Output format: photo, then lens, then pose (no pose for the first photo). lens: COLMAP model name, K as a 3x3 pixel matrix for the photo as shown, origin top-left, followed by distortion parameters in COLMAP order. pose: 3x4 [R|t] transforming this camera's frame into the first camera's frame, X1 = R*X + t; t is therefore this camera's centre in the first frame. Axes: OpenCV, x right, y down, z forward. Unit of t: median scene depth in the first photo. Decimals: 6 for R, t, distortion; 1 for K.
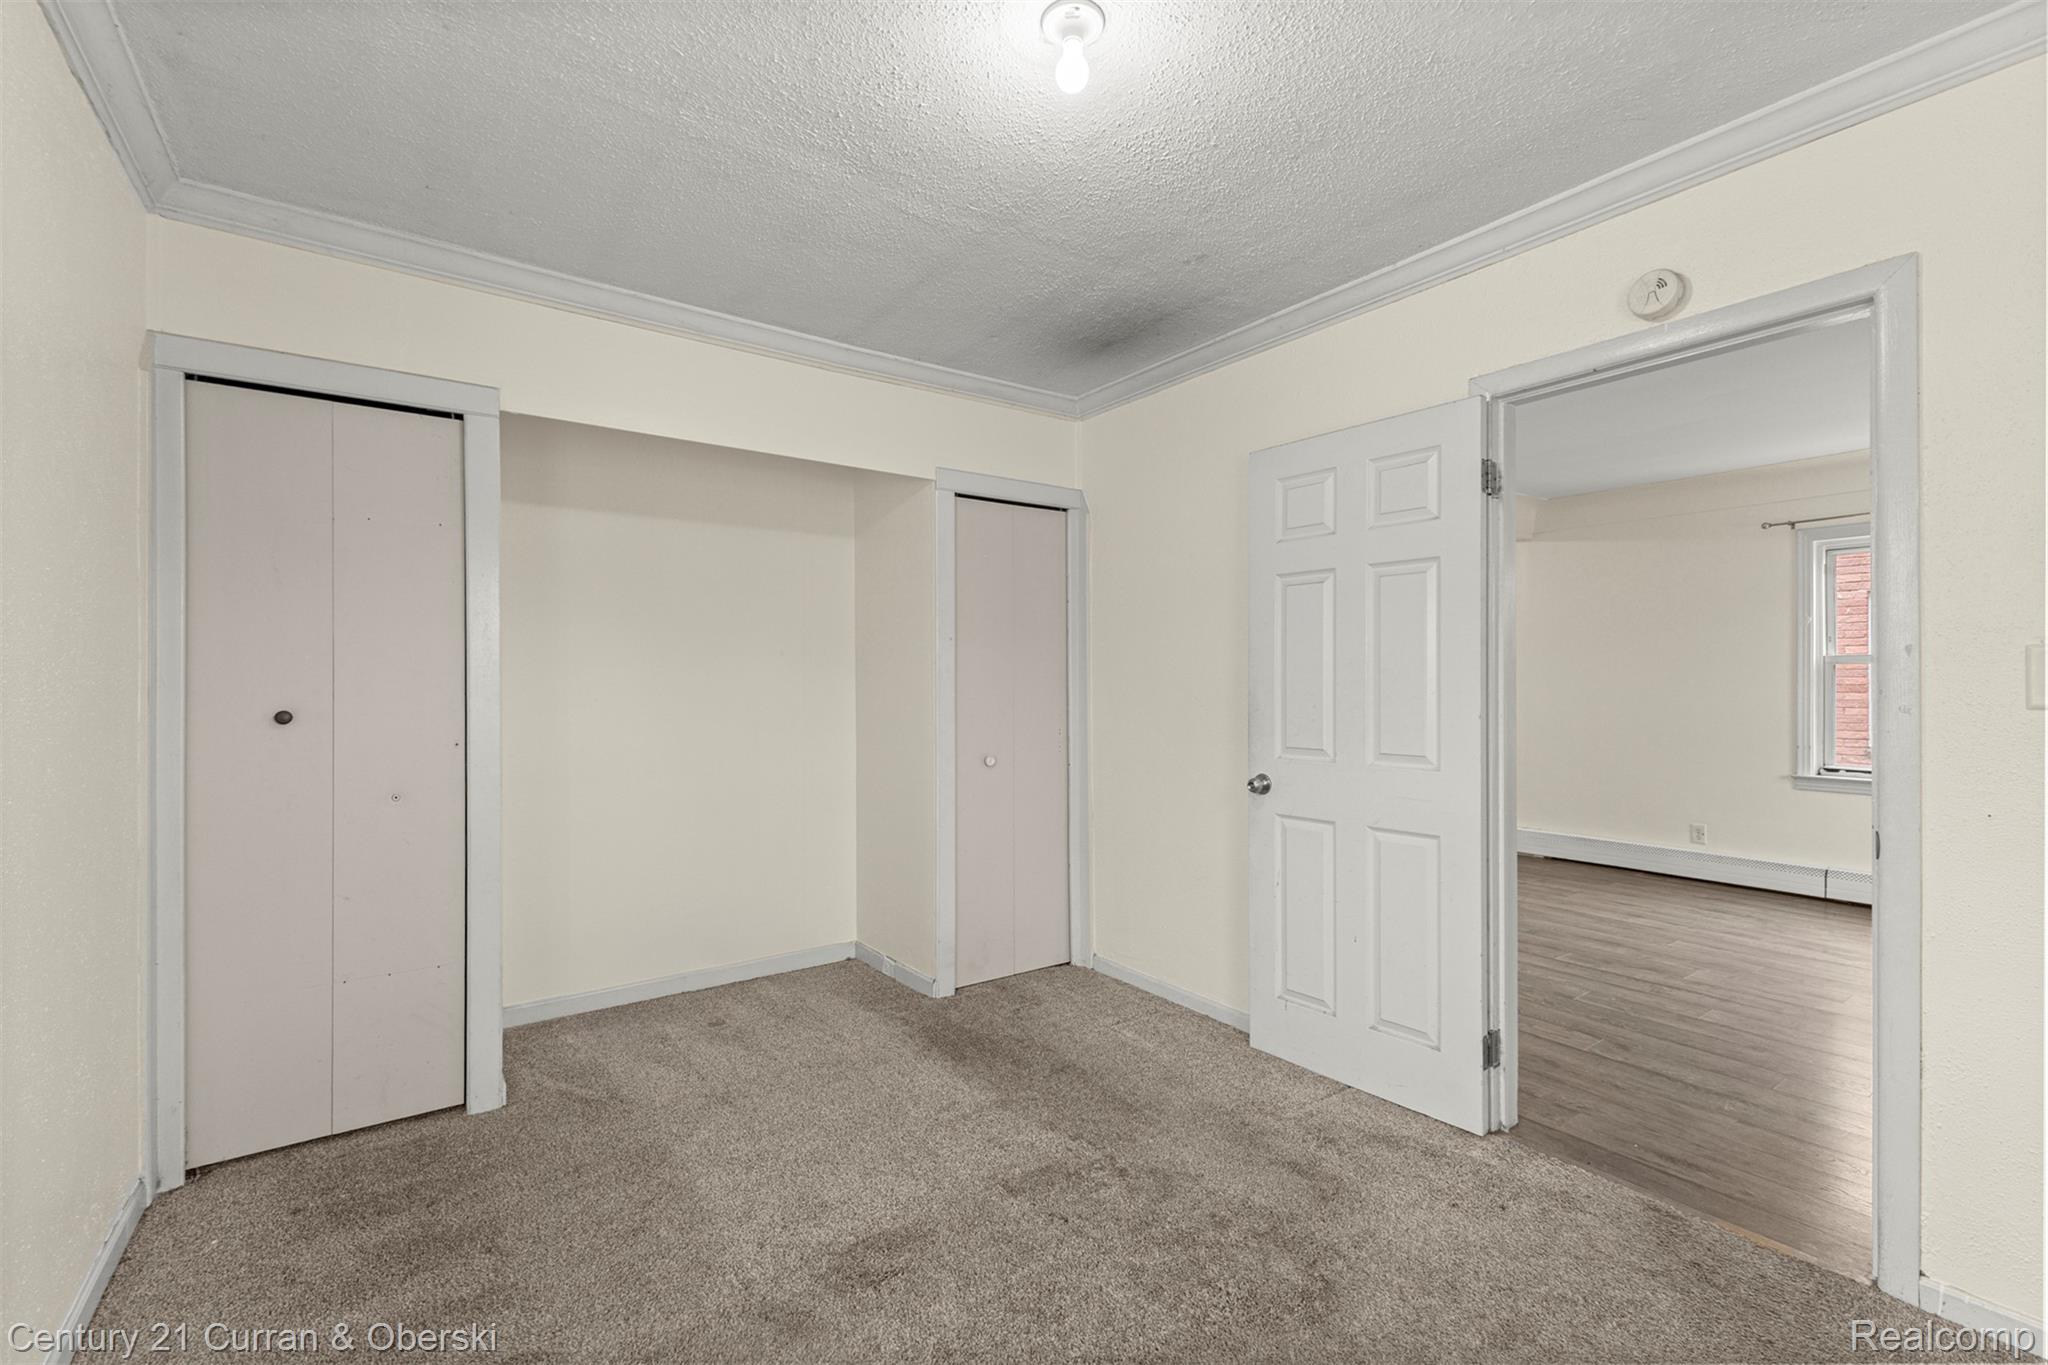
lens RADIAL K [[871.3, 0, 1021.3], [0, 871.3, 675.2], [0, 0, 1]] dist [-0.000842, 0.000357]
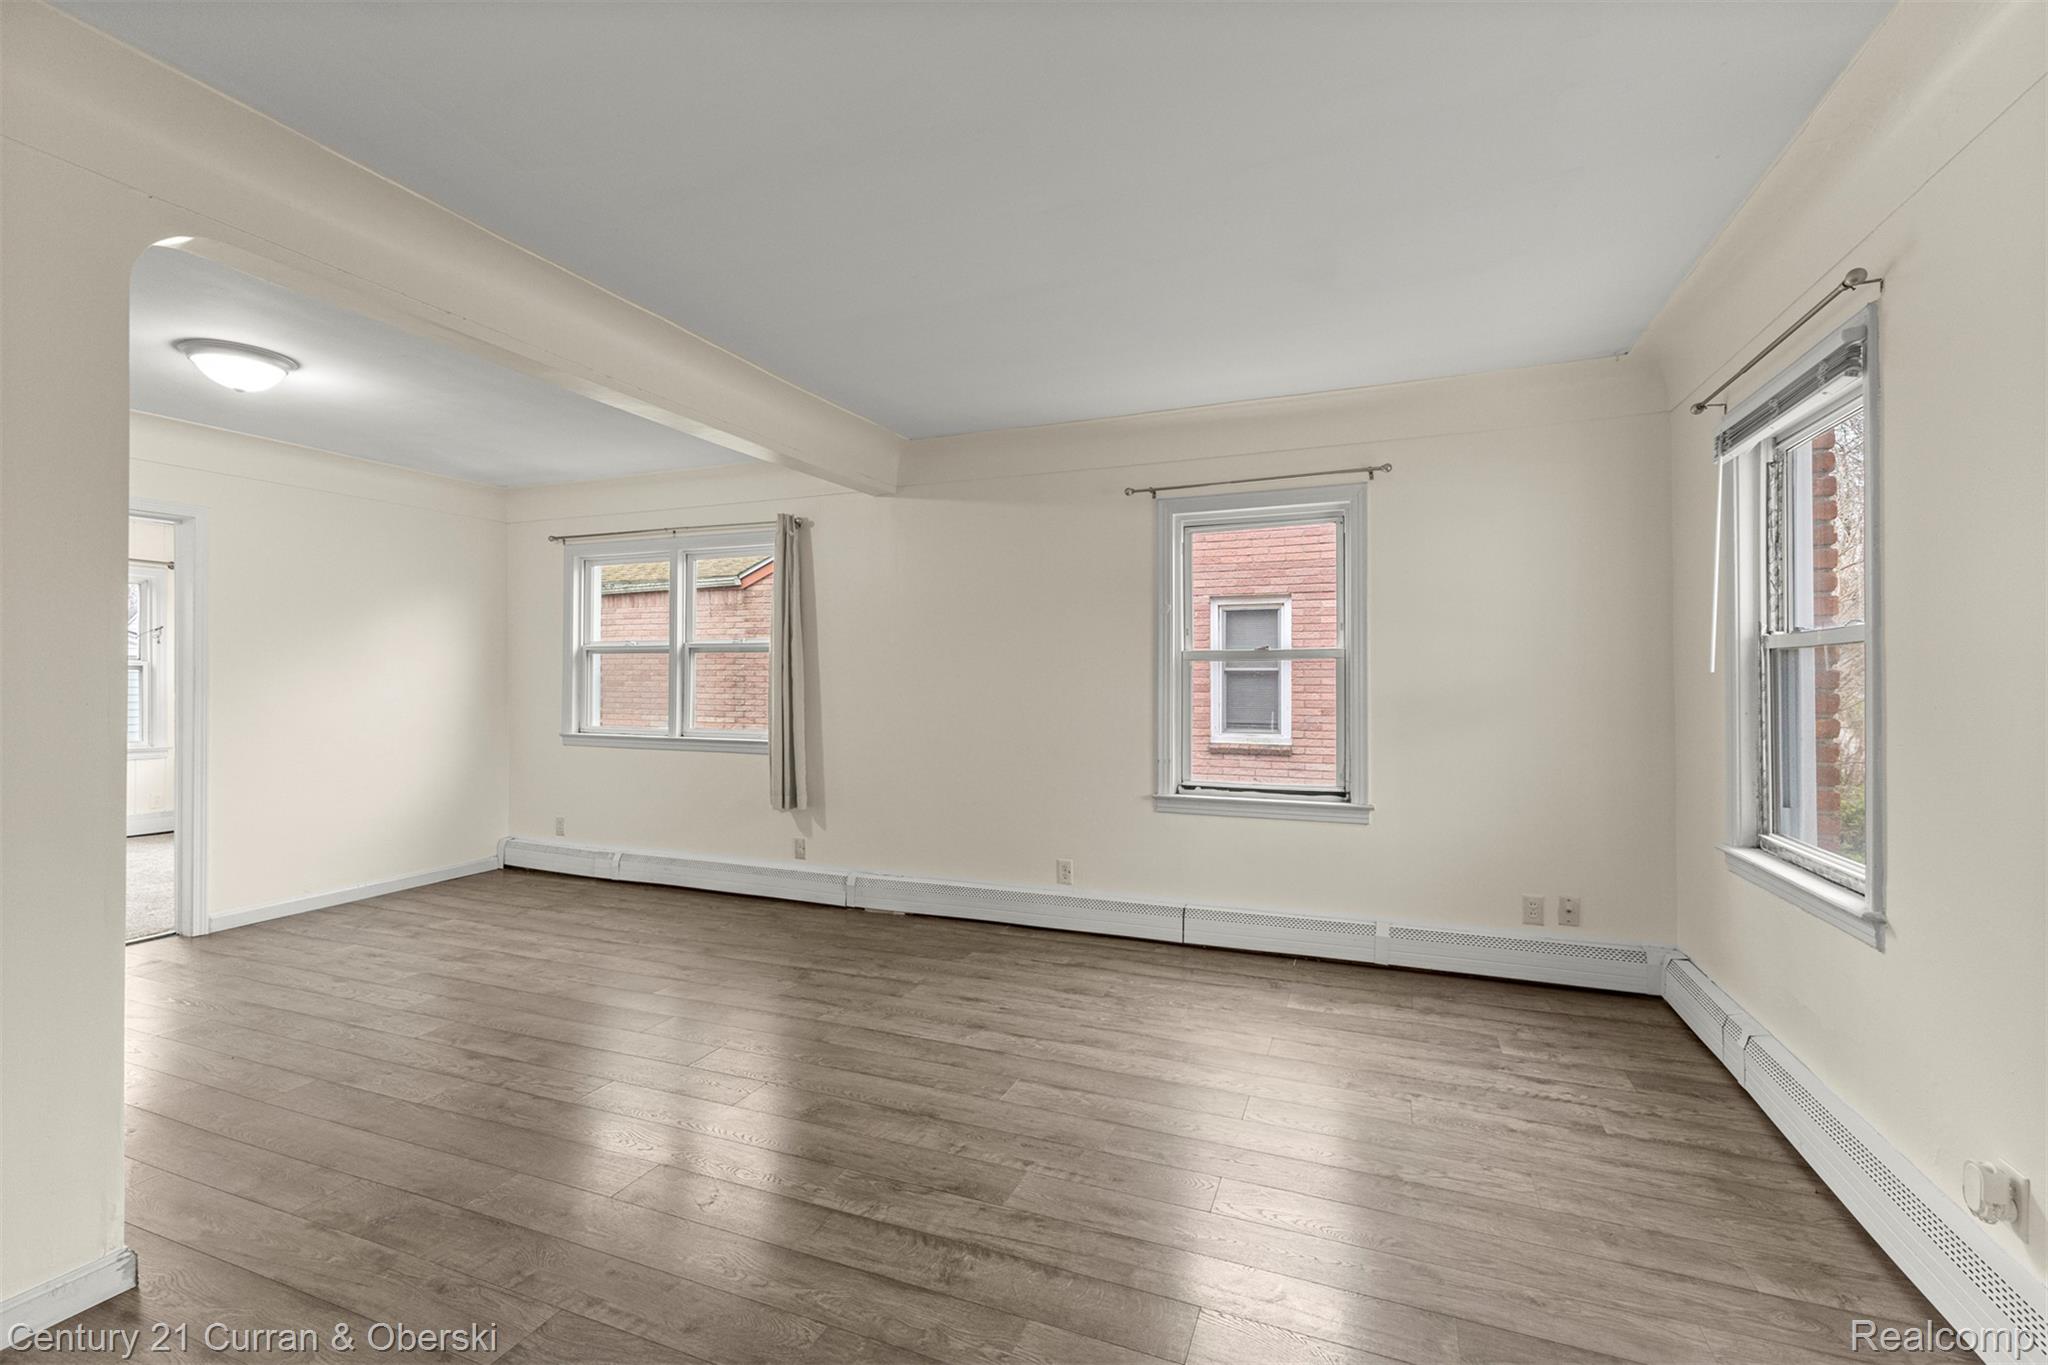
lens RADIAL K [[875.1, 0, 1025.9], [0, 875.1, 673.8], [0, 0, 1]] dist [0.002665, -0.000125]
pose [[0.840006, 0.002756, 0.542570, 0.340243], [-0.001393, 0.999995, -0.002923, 0.002102], [-0.542576, 0.001699, 0.840005, 0.376001]]
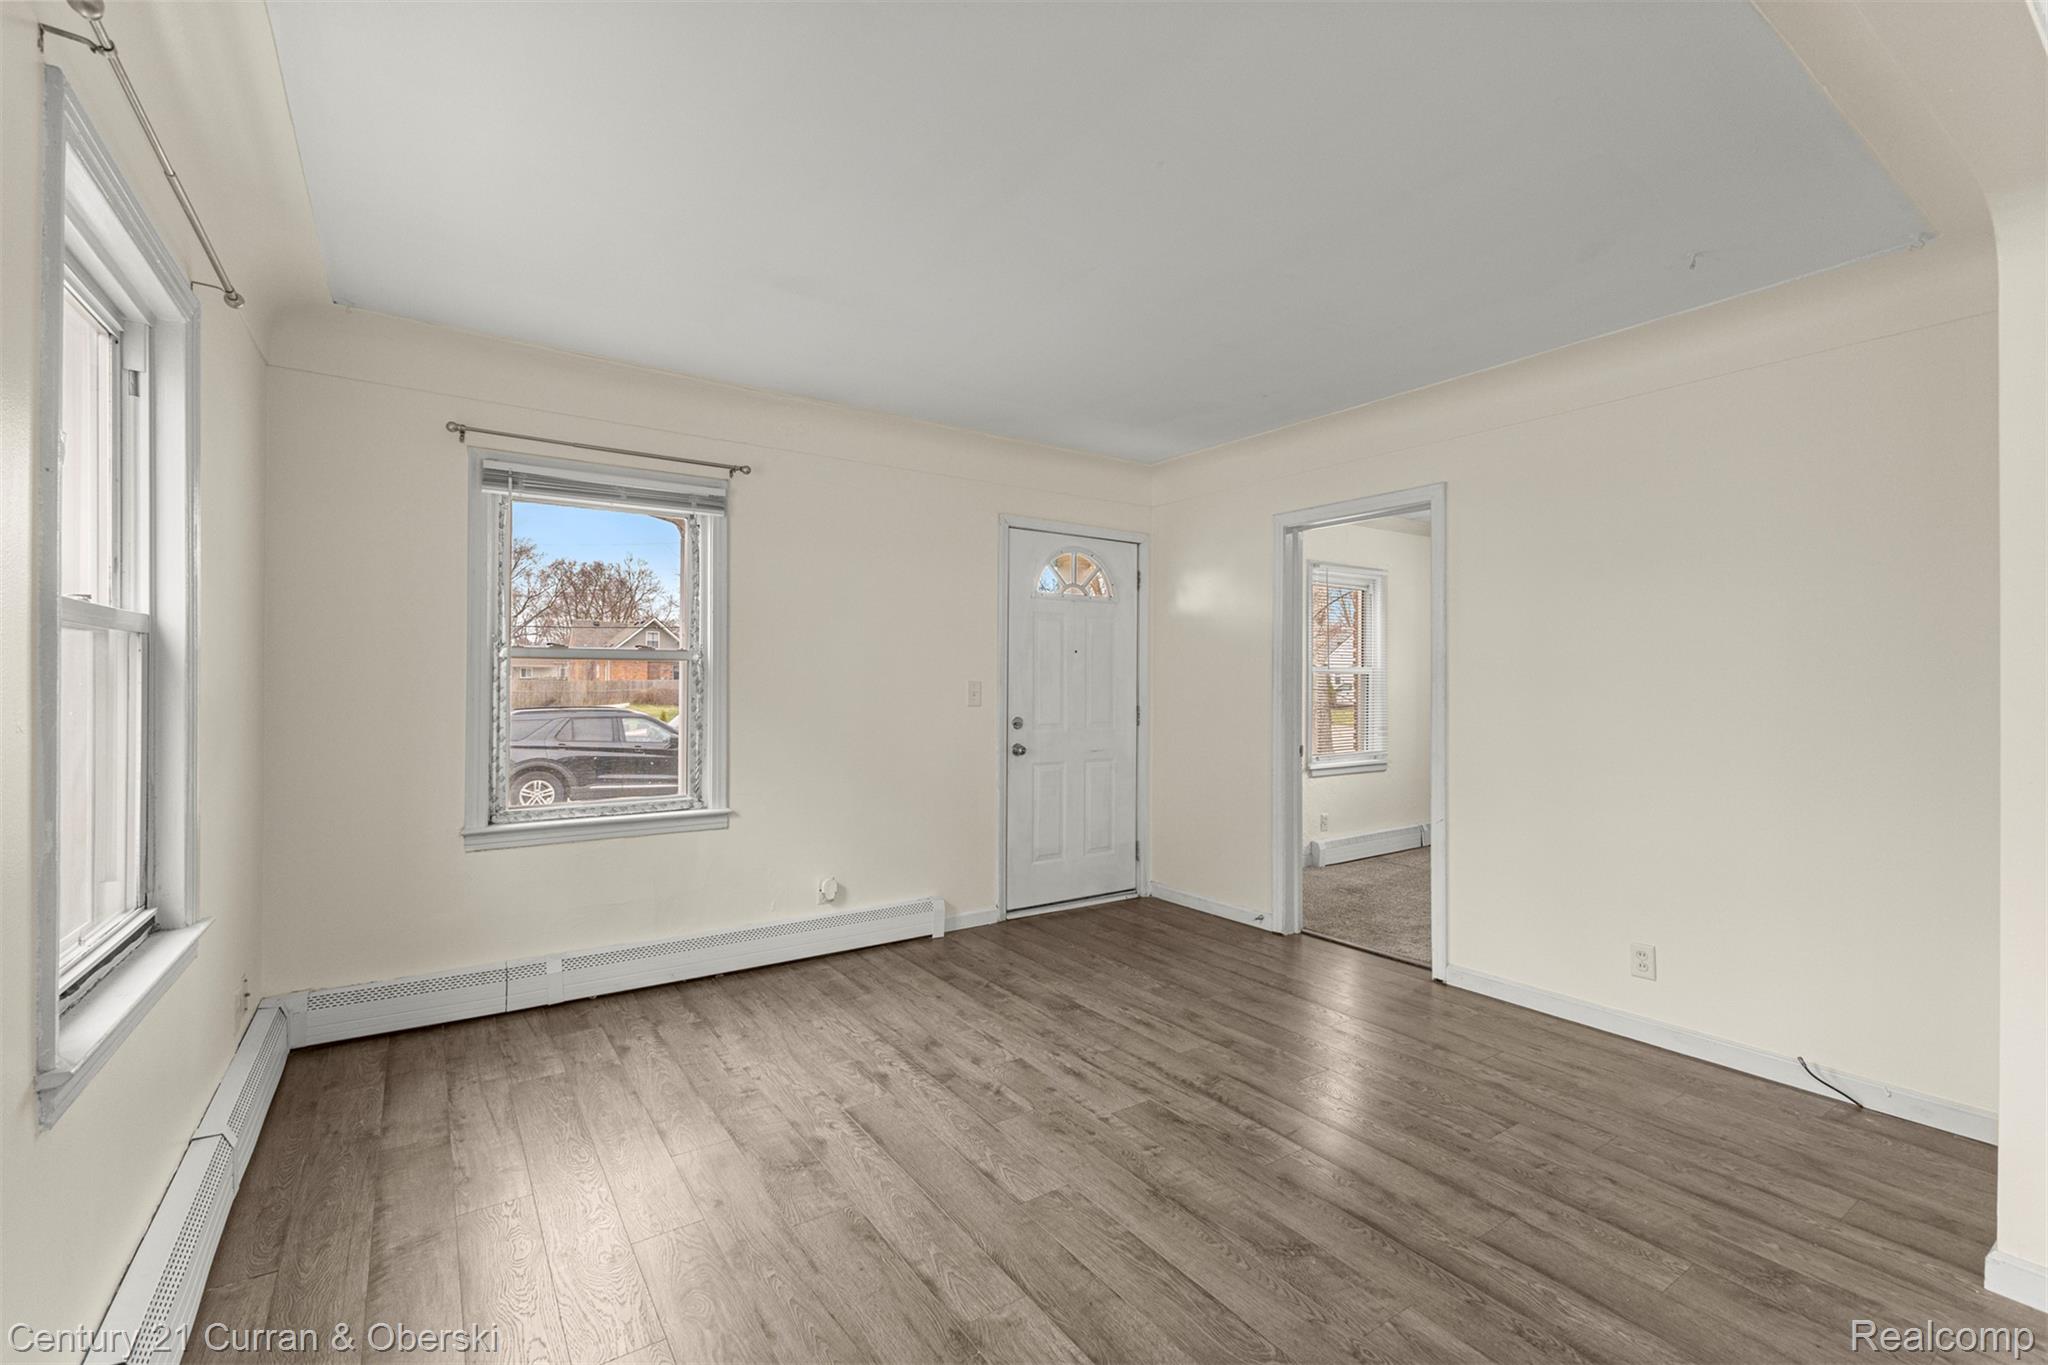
lens RADIAL K [[906.8, 0, 1034.7], [0, 906.8, 676.0], [0, 0, 1]] dist [0.005804, 0.000432]
pose [[-0.999966, -0.004058, -0.007219, 0.634771], [-0.003959, 0.999900, -0.013595, 0.008332], [0.007274, -0.013566, -0.999882, 1.285542]]
